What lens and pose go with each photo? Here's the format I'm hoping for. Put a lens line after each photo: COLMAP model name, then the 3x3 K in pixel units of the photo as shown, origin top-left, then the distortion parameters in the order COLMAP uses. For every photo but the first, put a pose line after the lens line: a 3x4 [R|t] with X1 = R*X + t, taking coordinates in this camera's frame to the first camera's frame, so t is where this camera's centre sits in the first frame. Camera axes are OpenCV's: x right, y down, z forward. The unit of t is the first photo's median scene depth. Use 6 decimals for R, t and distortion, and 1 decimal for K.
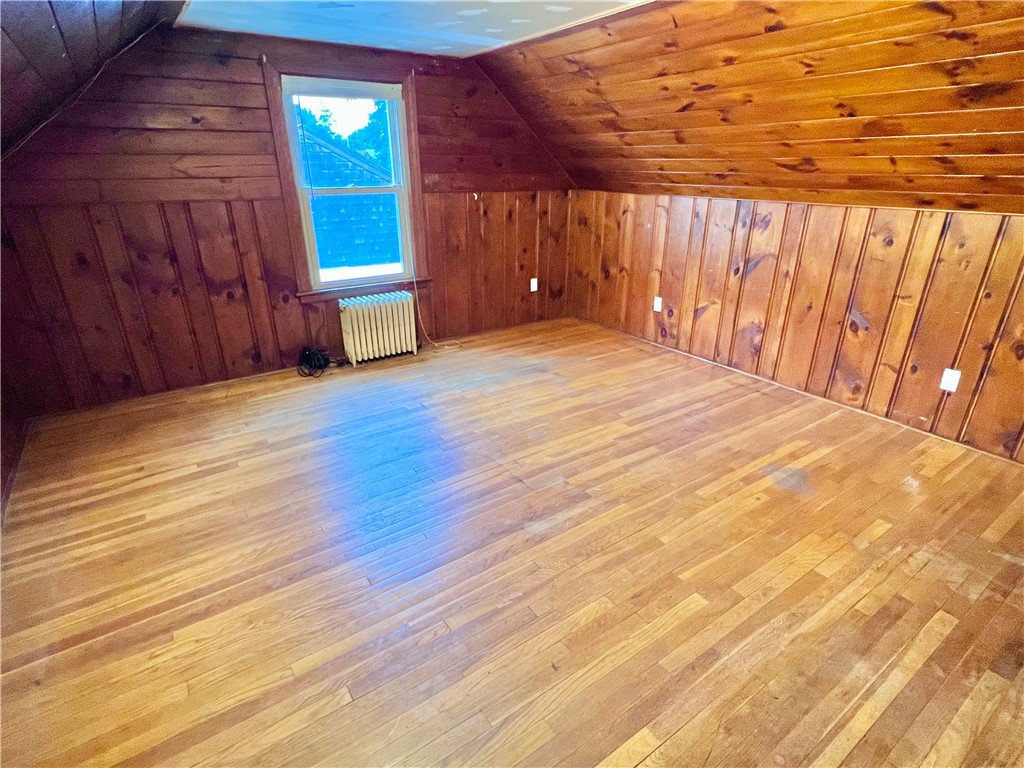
lens RADIAL K [[529.8, 0, 513.7], [0, 529.8, 392.2], [0, 0, 1]] dist [-0.002216, 0.000304]
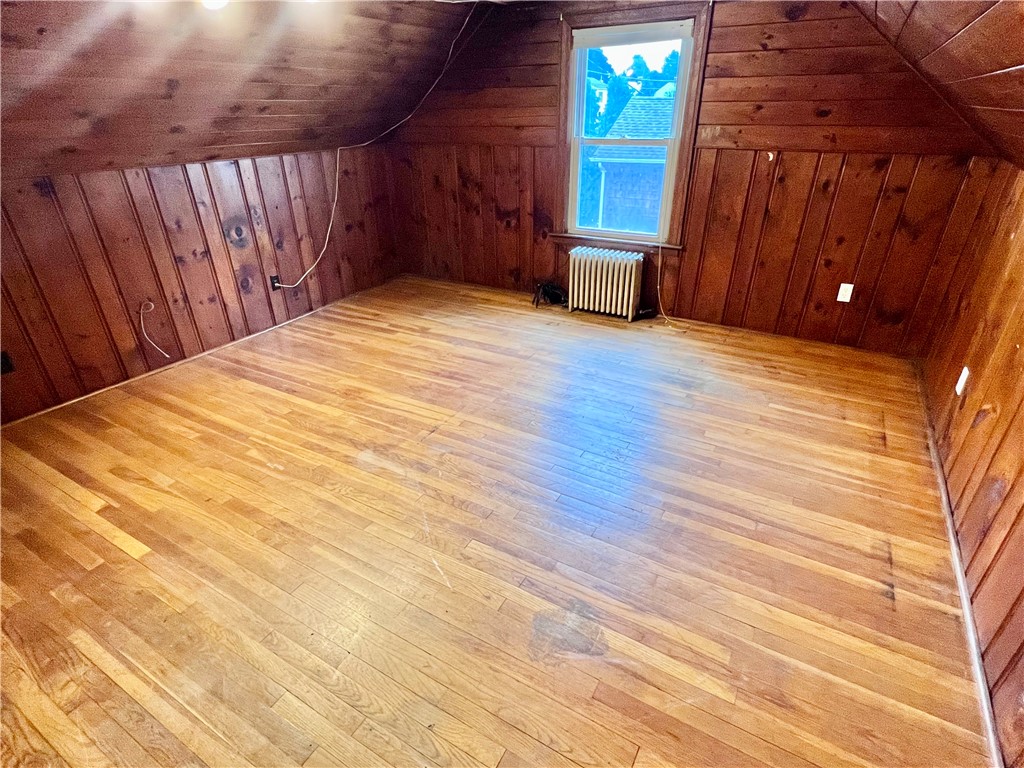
lens RADIAL K [[529.8, 0, 513.7], [0, 529.8, 392.2], [0, 0, 1]] dist [-0.002216, 0.000304]
pose [[0.420226, 0.423700, -0.802427, 0.617558], [-0.343031, 0.892850, 0.291802, -0.184910], [0.840083, 0.152635, 0.520541, 0.390239]]
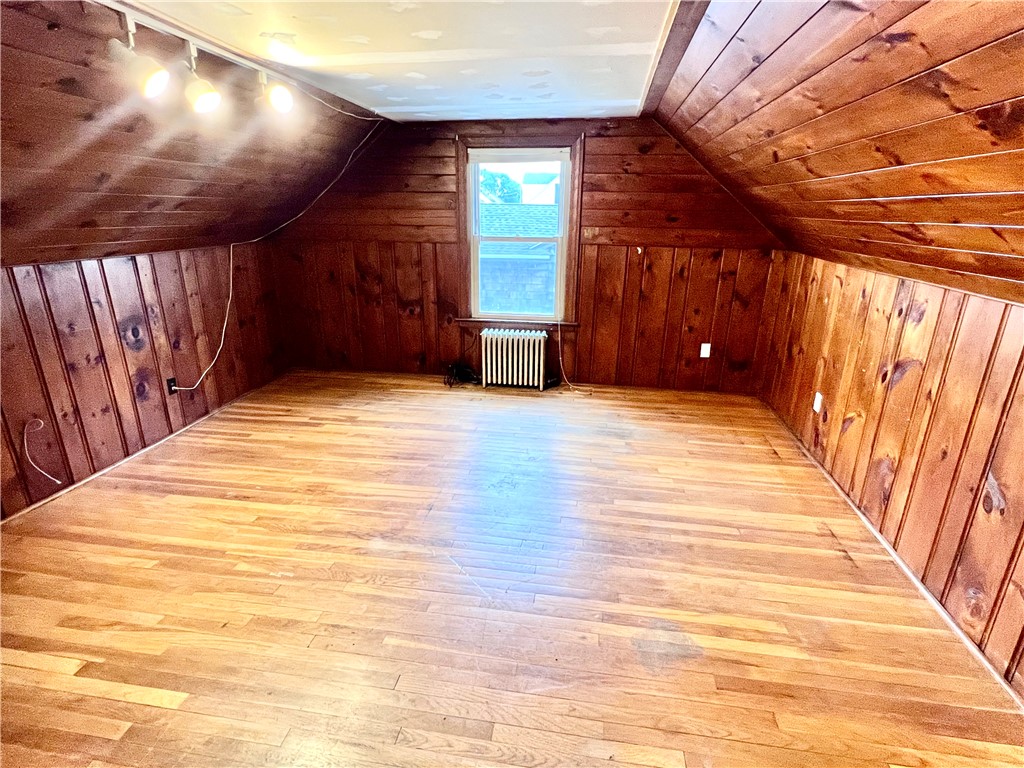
lens RADIAL K [[529.8, 0, 513.7], [0, 529.8, 392.2], [0, 0, 1]] dist [-0.002216, 0.000304]
pose [[0.721098, 0.232813, -0.652546, 0.533261], [-0.280442, 0.959325, 0.032362, -0.097583], [0.633538, 0.159665, 0.757058, 0.176198]]
